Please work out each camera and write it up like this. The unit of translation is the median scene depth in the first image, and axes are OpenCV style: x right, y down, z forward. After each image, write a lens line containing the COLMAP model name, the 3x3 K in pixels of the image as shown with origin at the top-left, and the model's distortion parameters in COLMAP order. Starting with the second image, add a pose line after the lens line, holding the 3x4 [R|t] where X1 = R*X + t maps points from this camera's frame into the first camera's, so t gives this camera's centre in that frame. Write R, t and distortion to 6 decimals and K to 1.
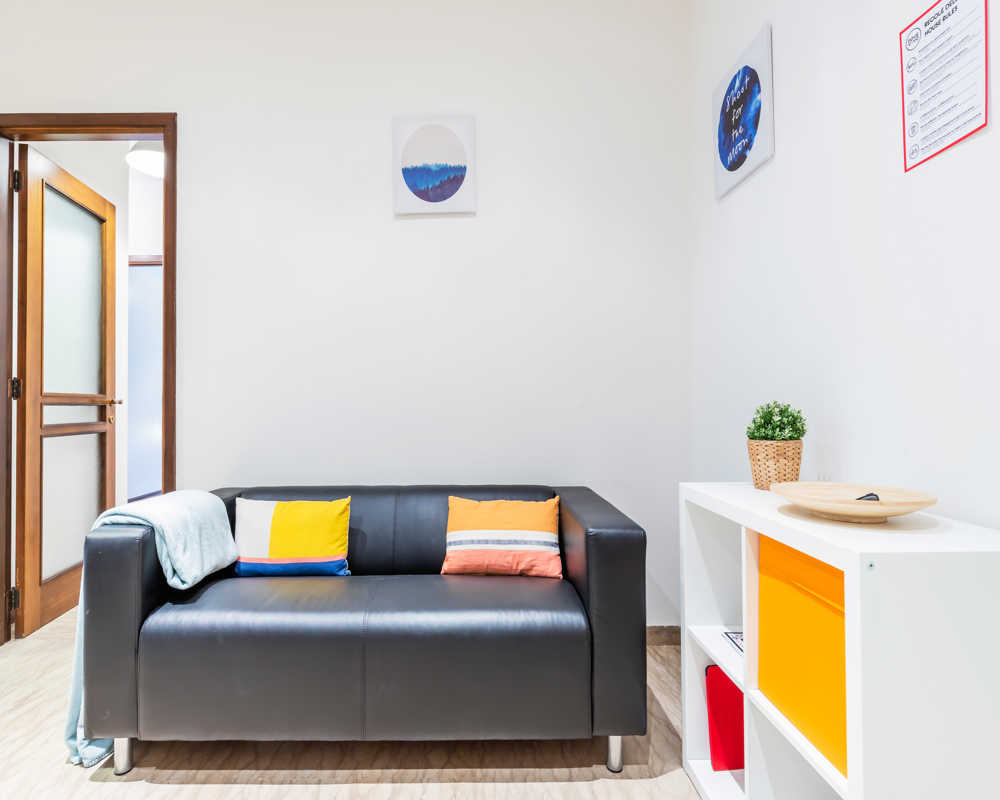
lens RADIAL K [[501.7, 0, 477.3], [0, 501.7, 396.1], [0, 0, 1]] dist [-0.002757, -0.000818]
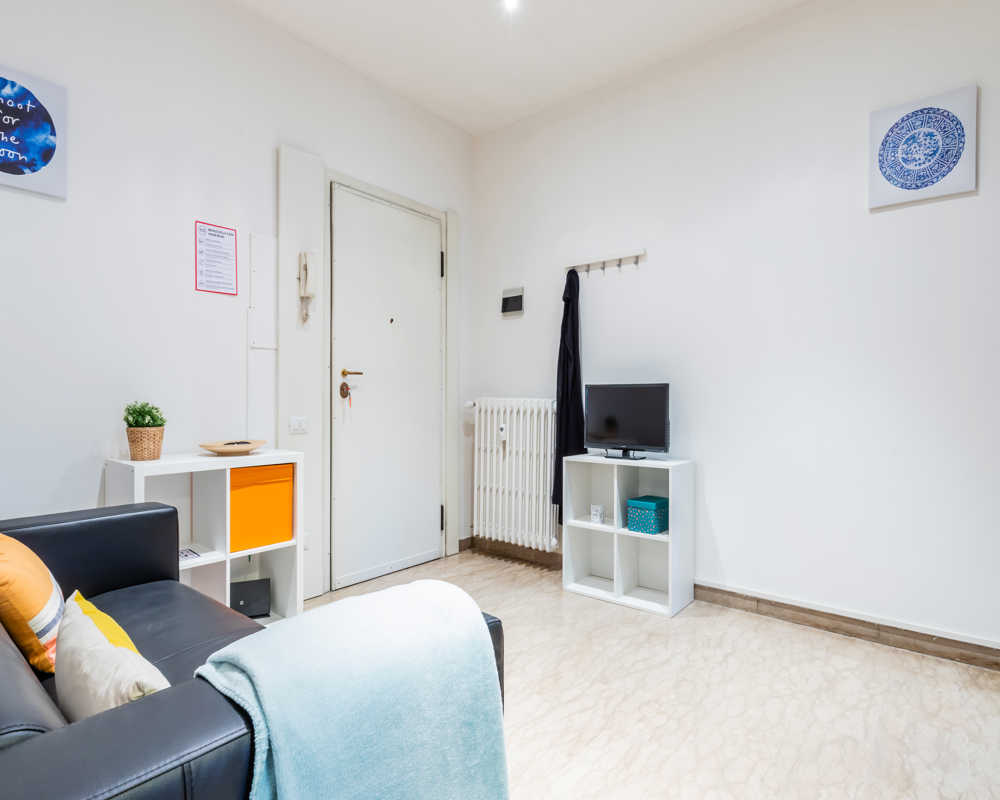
lens RADIAL K [[553.4, 0, 500.0], [0, 553.4, 400.0], [0, 0, 1]] dist [-0.000326, -0.000097]
pose [[-0.776505, 0.014087, 0.629954, -1.013686], [0.001444, 0.999787, -0.020577, 0.032401], [-0.630109, -0.015069, -0.776360, 1.305533]]
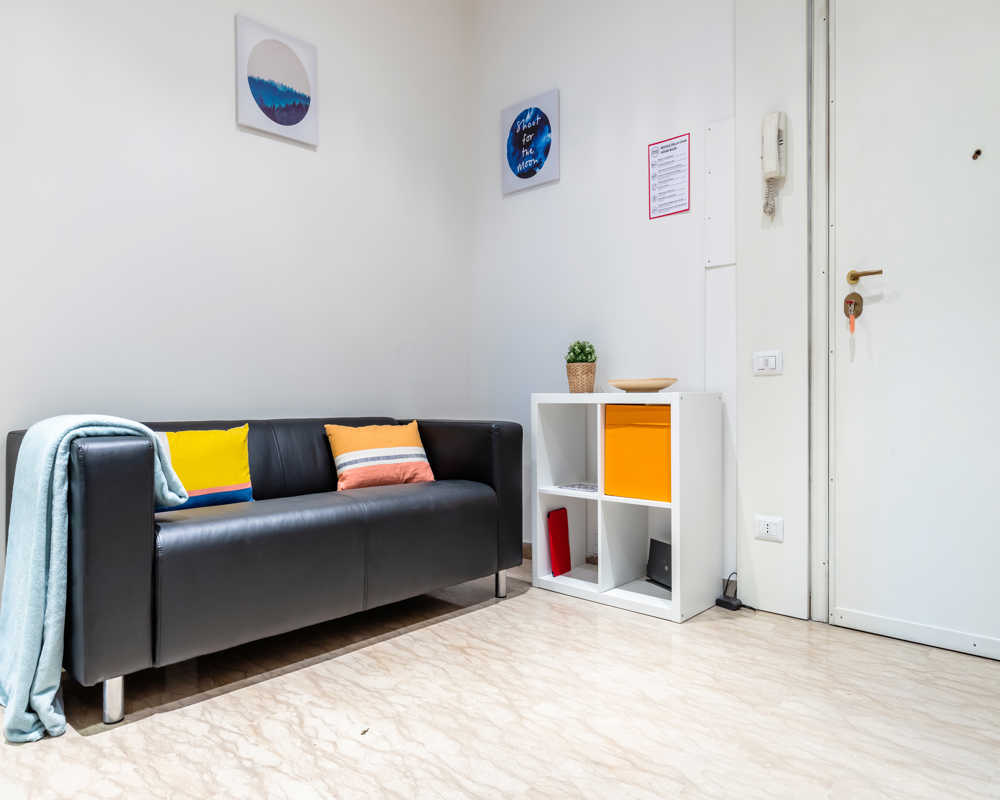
lens RADIAL K [[672.2, 0, 500.0], [0, 672.2, 400.0], [0, 0, 1]] dist [0.005231, 0.001749]
pose [[0.679520, 0.003946, 0.733646, -0.944300], [-0.011649, 0.999918, 0.005411, 0.157436], [-0.733564, -0.012223, 0.679510, -0.225410]]
